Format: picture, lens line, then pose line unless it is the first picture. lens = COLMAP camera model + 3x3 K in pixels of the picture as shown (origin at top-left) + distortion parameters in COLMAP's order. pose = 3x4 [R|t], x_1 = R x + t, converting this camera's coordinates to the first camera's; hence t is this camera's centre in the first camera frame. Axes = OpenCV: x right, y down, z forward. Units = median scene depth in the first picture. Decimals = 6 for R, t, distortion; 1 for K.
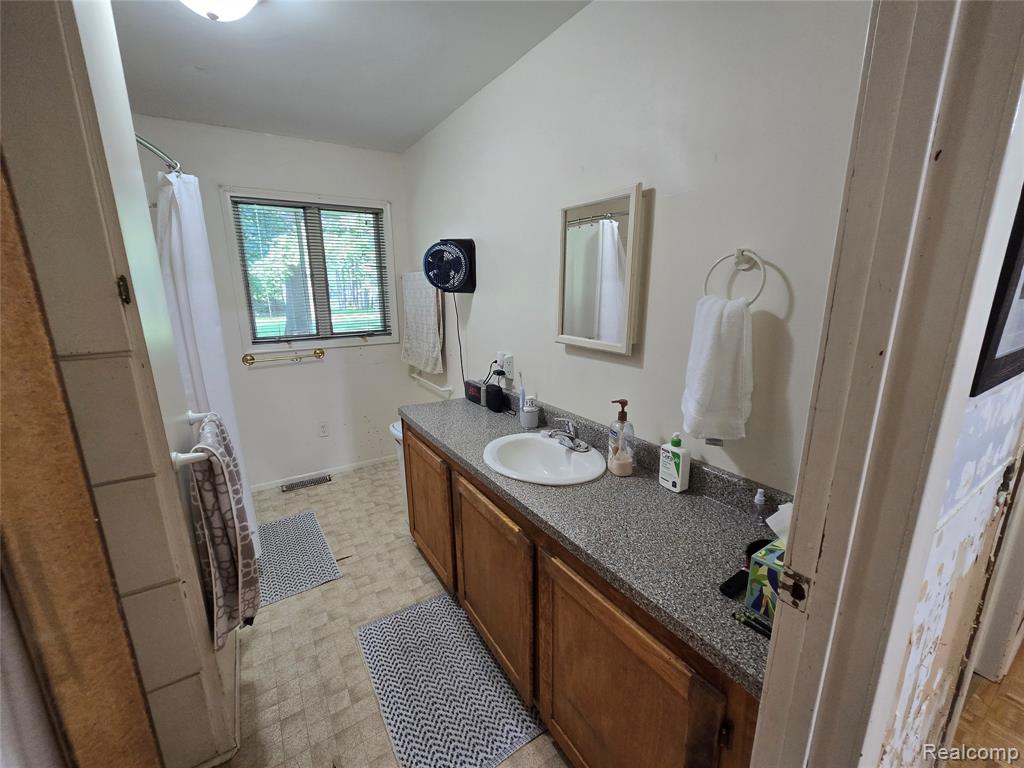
lens RADIAL K [[421.6, 0, 509.3], [0, 421.6, 380.7], [0, 0, 1]] dist [-0.009534, 0.004024]
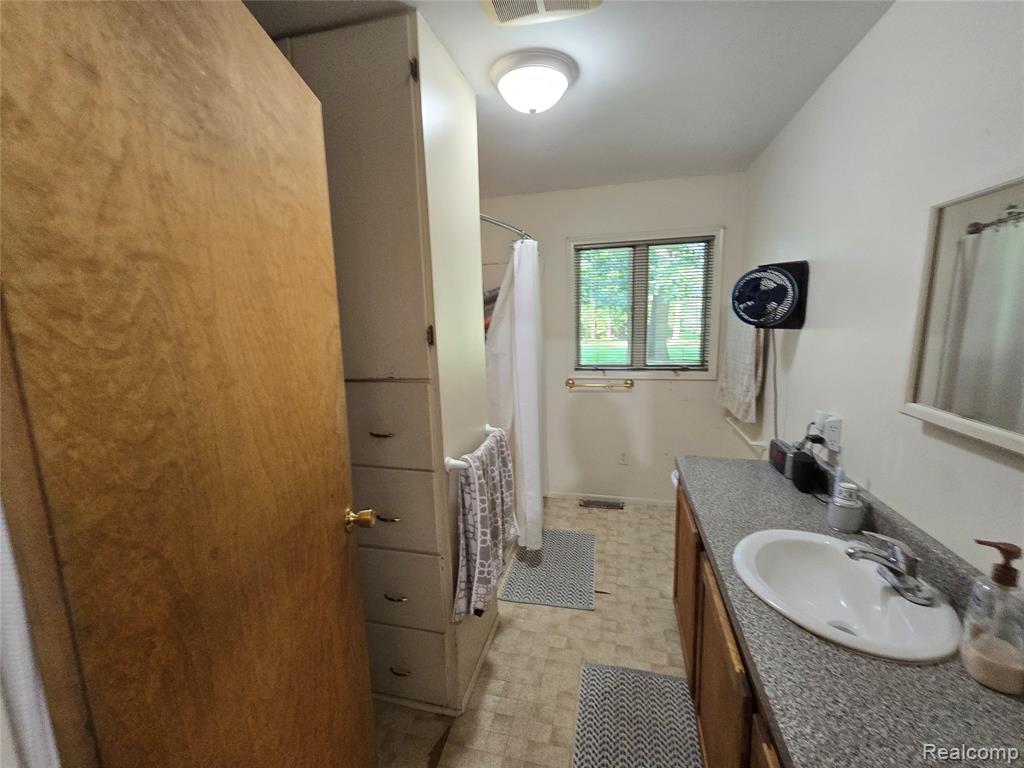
lens RADIAL K [[421.6, 0, 509.3], [0, 421.6, 380.7], [0, 0, 1]] dist [-0.009534, 0.004024]
pose [[0.685596, 0.097169, -0.721468, 0.131541], [-0.137922, 0.990440, 0.002330, -0.049210], [0.714797, 0.097908, 0.692444, 0.106508]]
